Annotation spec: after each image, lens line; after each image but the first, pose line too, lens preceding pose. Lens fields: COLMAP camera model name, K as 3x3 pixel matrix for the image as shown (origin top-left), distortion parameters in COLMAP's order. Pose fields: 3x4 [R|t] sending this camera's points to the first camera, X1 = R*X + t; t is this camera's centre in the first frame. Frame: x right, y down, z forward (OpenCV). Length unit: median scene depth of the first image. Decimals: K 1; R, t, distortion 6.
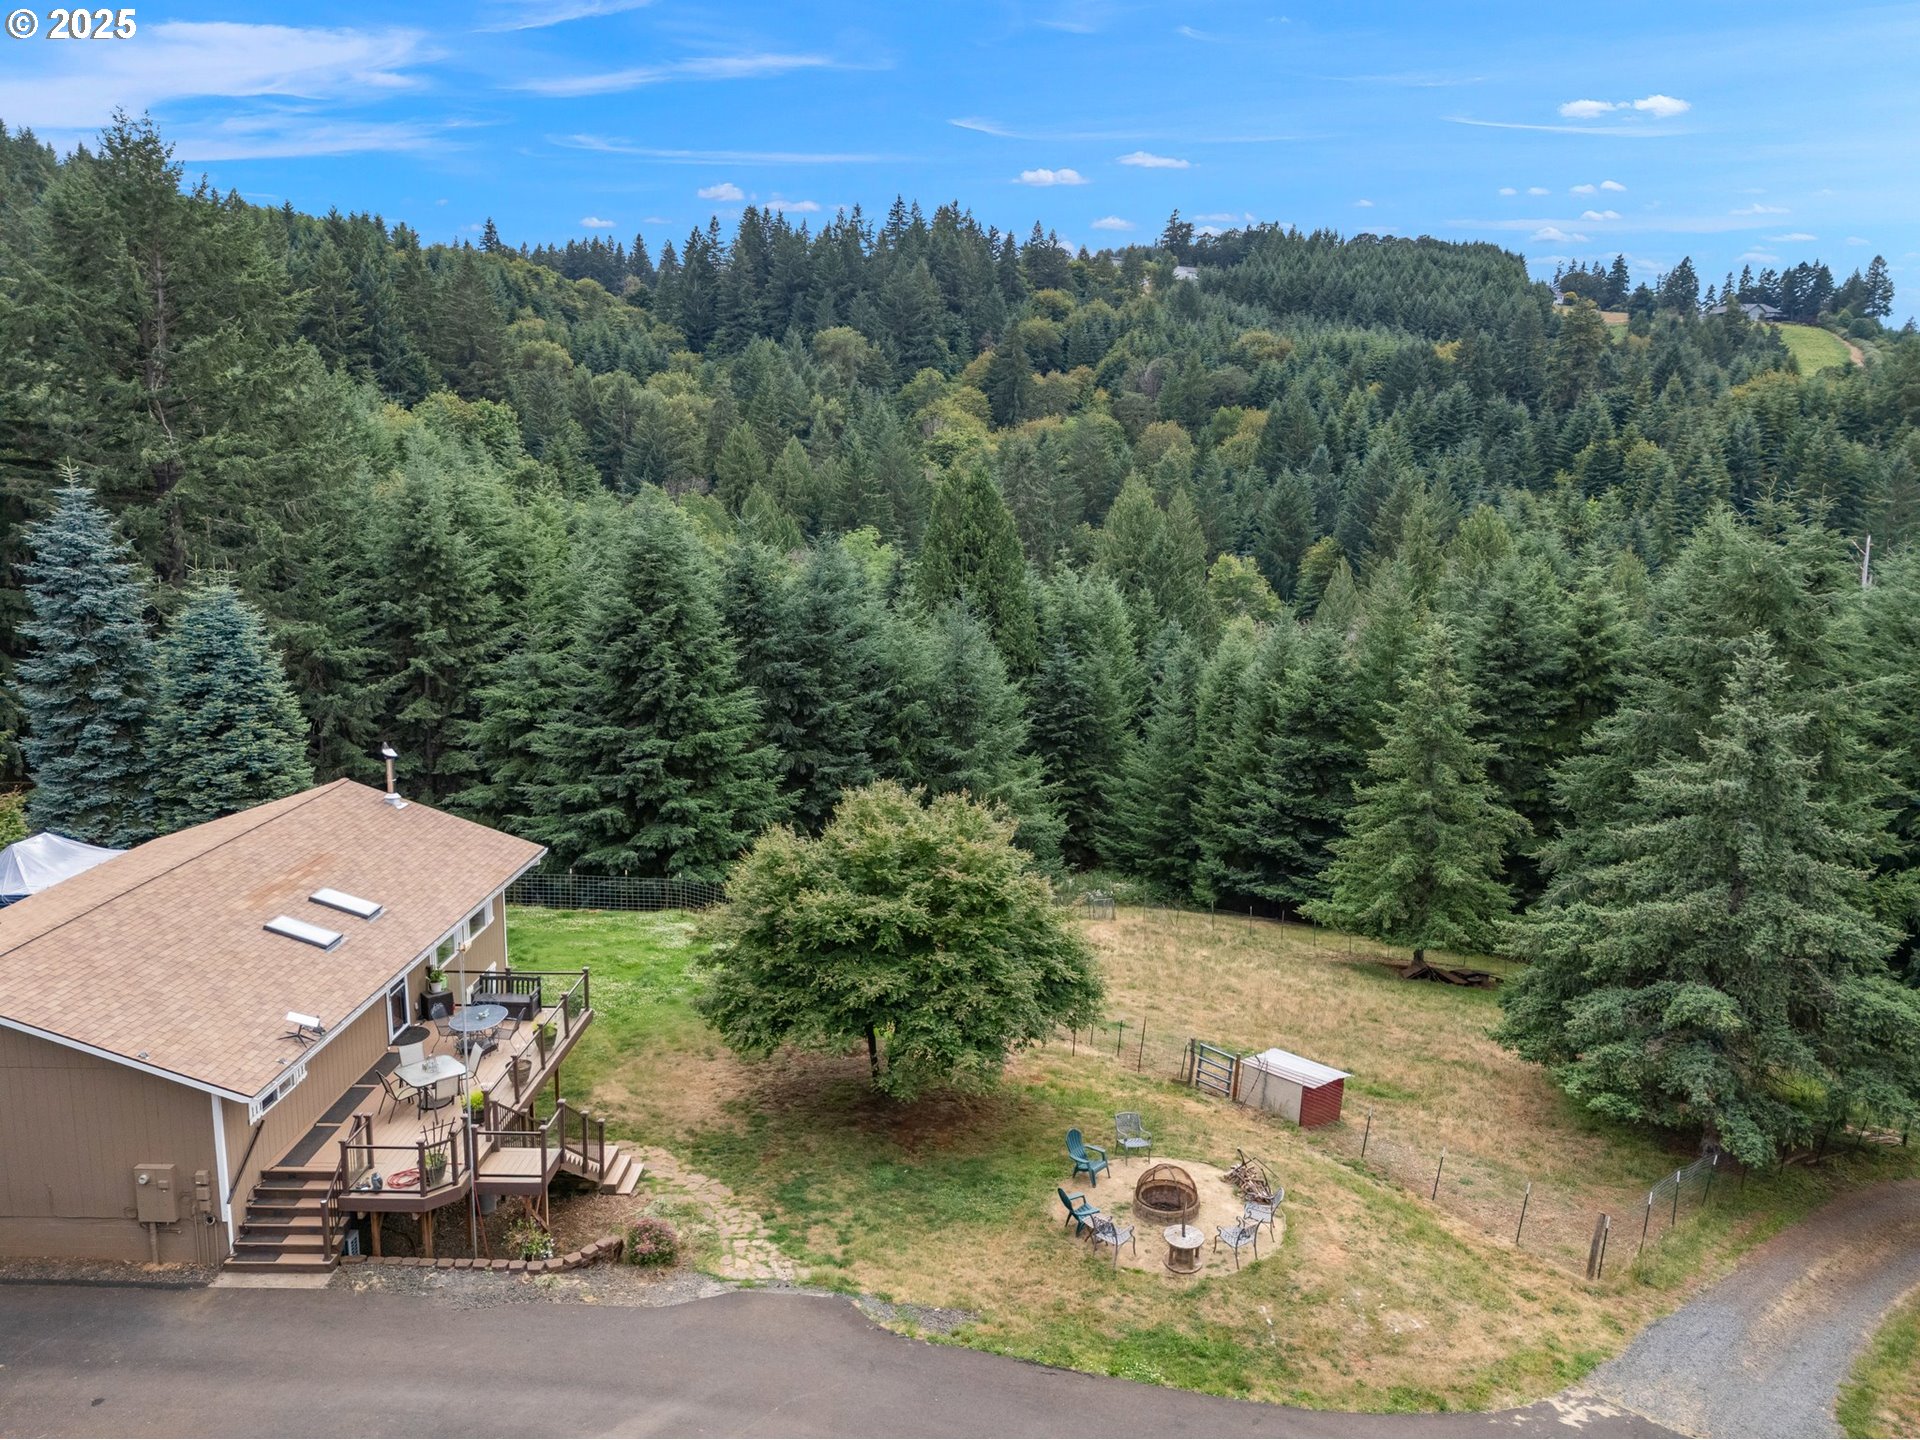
lens RADIAL K [[1405.5, 0, 959.8], [0, 1405.5, 710.0], [0, 0, 1]] dist [0.081363, -0.075522]
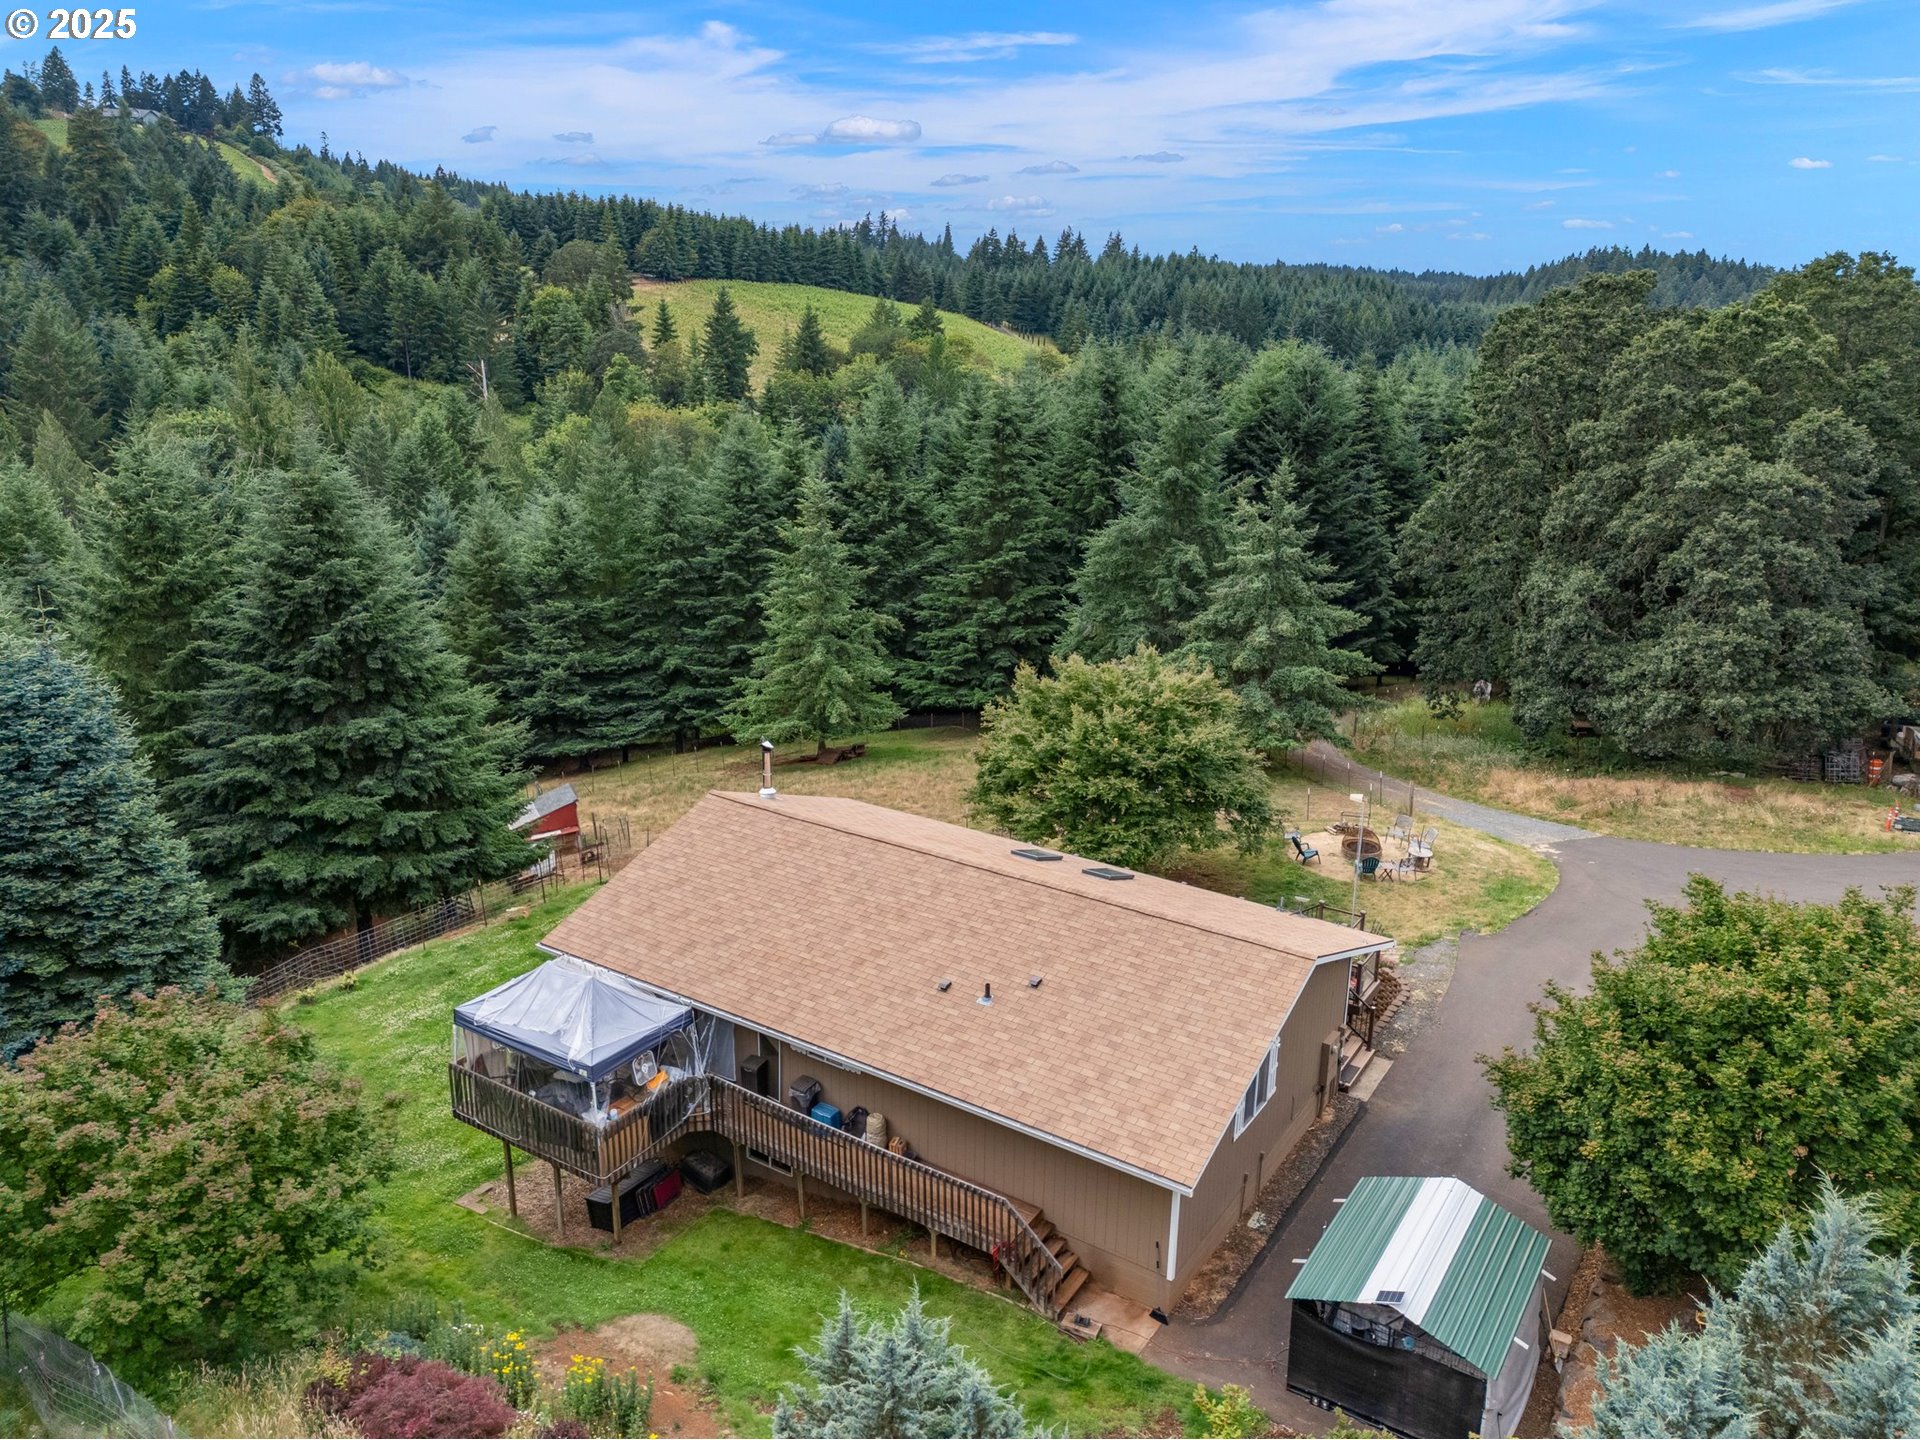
lens RADIAL K [[1405.5, 0, 959.8], [0, 1405.5, 710.0], [0, 0, 1]] dist [0.081363, -0.075522]
pose [[0.521200, -0.250120, 0.815960, -0.735086], [0.146346, 0.968121, 0.203283, -0.108942], [-0.840793, 0.013461, 0.541189, 0.272025]]
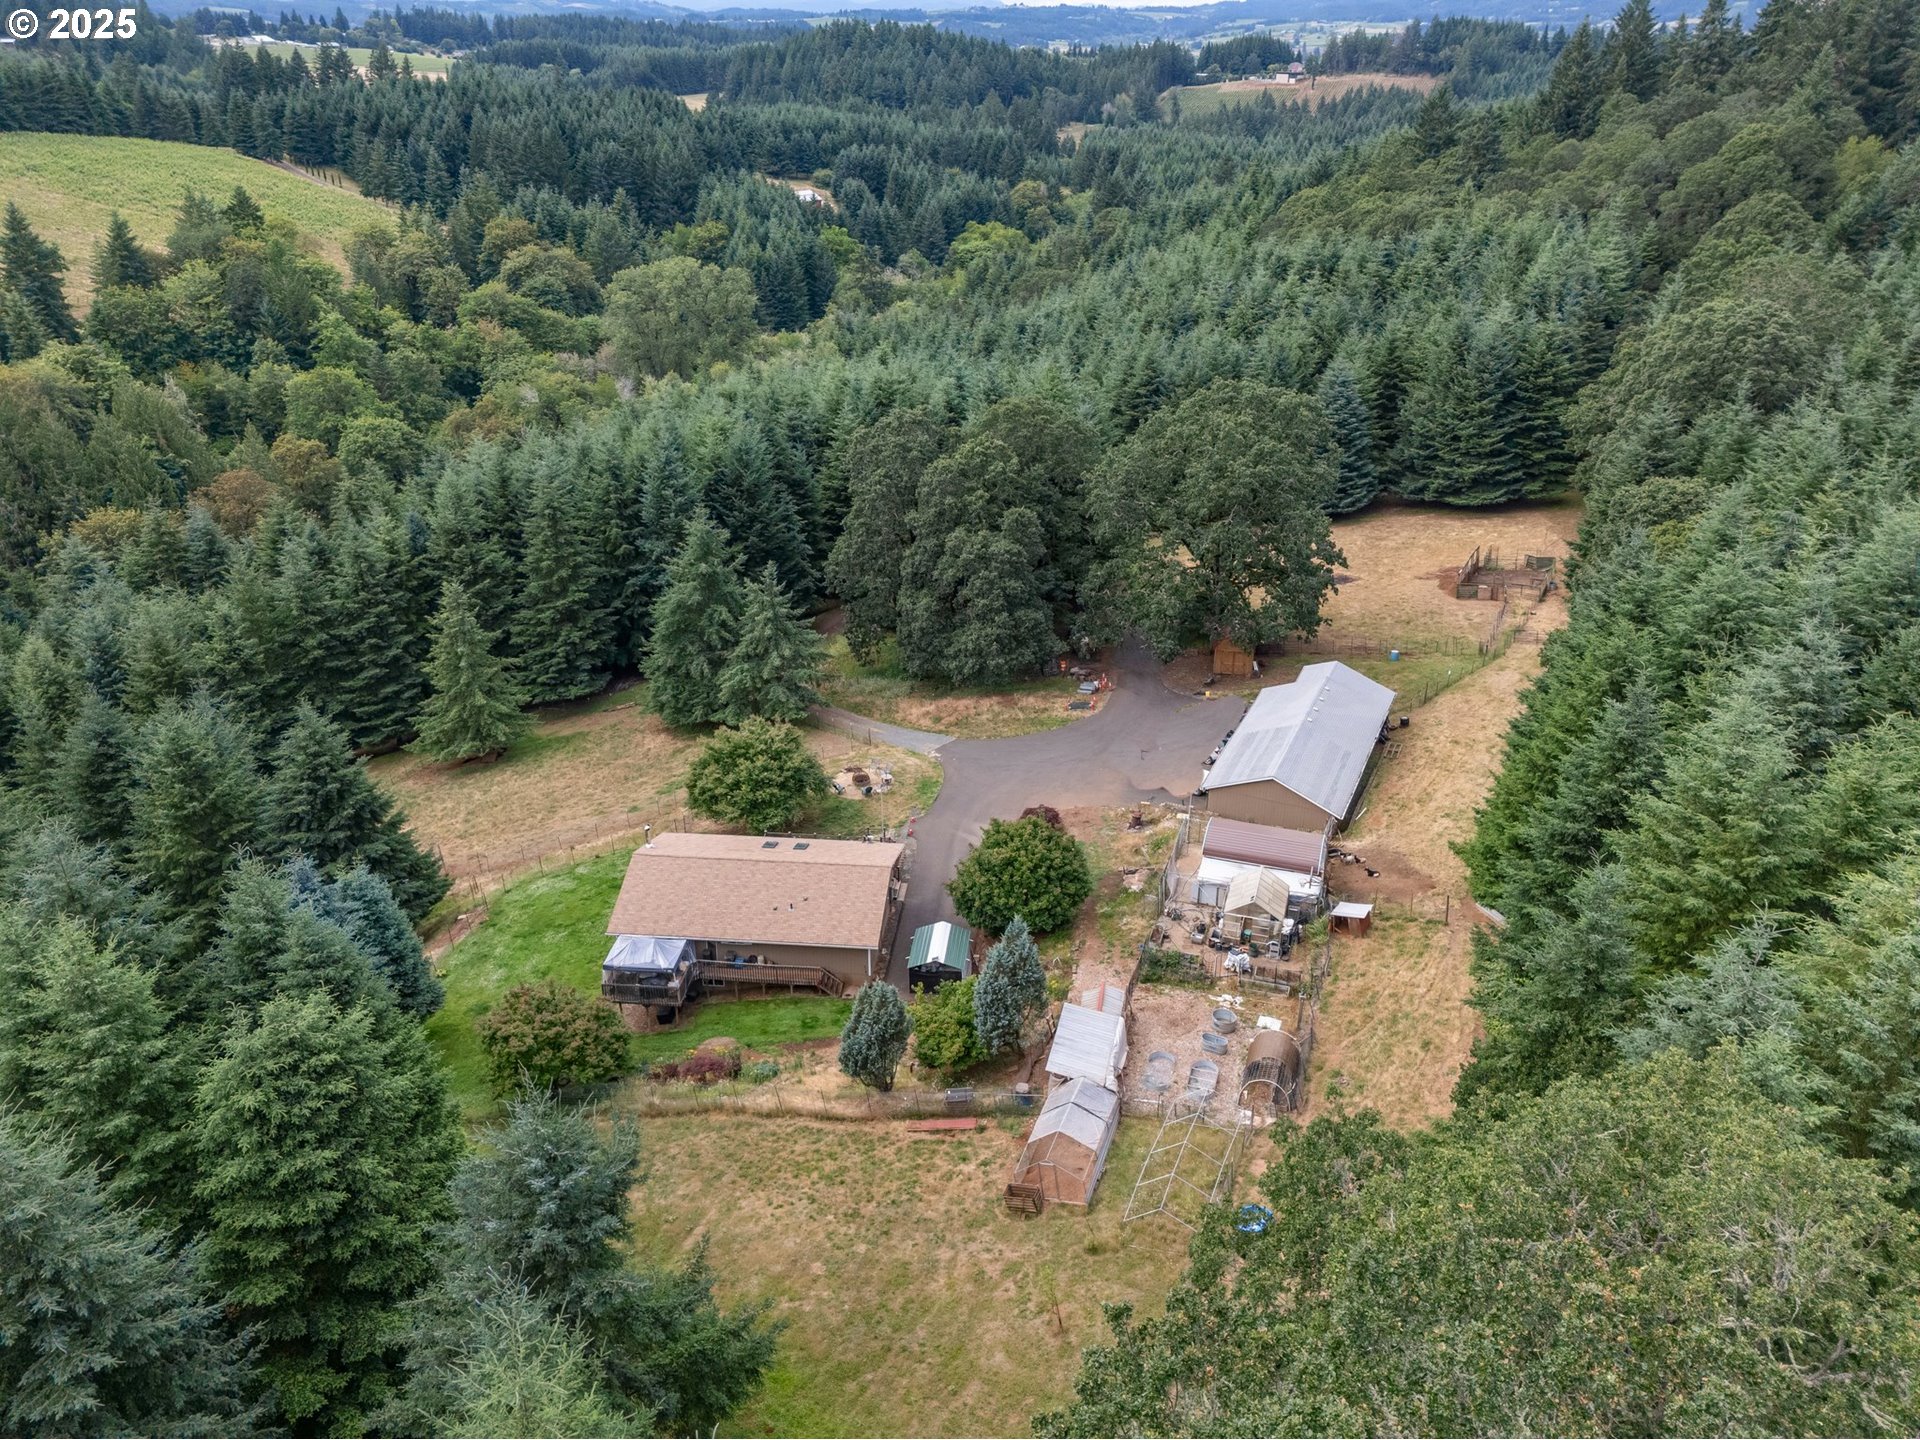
lens RADIAL K [[1405.5, 0, 959.8], [0, 1405.5, 710.0], [0, 0, 1]] dist [0.081363, -0.075522]
pose [[0.067851, -0.448524, 0.891191, -1.526066], [0.186557, 0.883199, 0.430298, -0.669749], [-0.980098, 0.137062, 0.143602, 0.127910]]
